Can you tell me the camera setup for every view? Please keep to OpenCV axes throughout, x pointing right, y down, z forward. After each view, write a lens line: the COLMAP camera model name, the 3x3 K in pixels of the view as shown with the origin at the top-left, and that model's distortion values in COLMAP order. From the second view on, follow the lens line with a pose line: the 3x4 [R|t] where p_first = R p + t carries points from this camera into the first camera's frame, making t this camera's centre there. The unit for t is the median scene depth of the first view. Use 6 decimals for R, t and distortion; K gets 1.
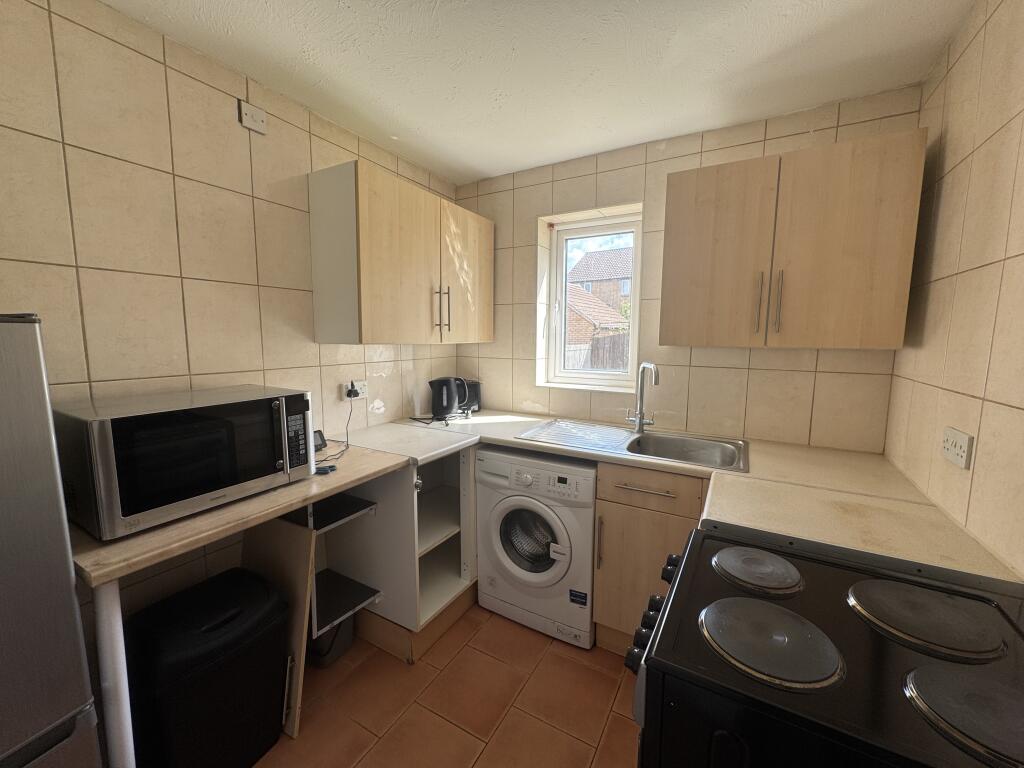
lens RADIAL K [[410.8, 0, 509.4], [0, 410.8, 382.4], [0, 0, 1]] dist [-0.001806, -0.000271]
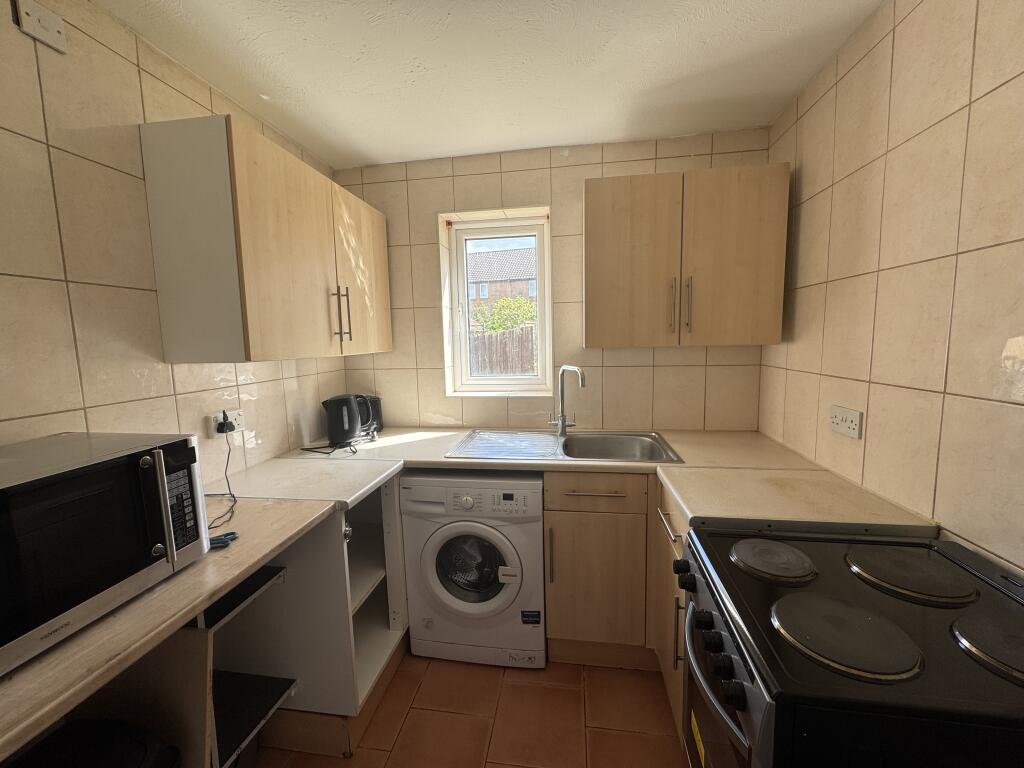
lens RADIAL K [[410.8, 0, 513.1], [0, 410.8, 383.1], [0, 0, 1]] dist [-0.001806, -0.000271]
pose [[0.931462, -0.068722, 0.357290, -0.176422], [0.071595, 0.997420, 0.005196, -0.022963], [-0.356725, 0.020740, 0.933979, 0.124278]]
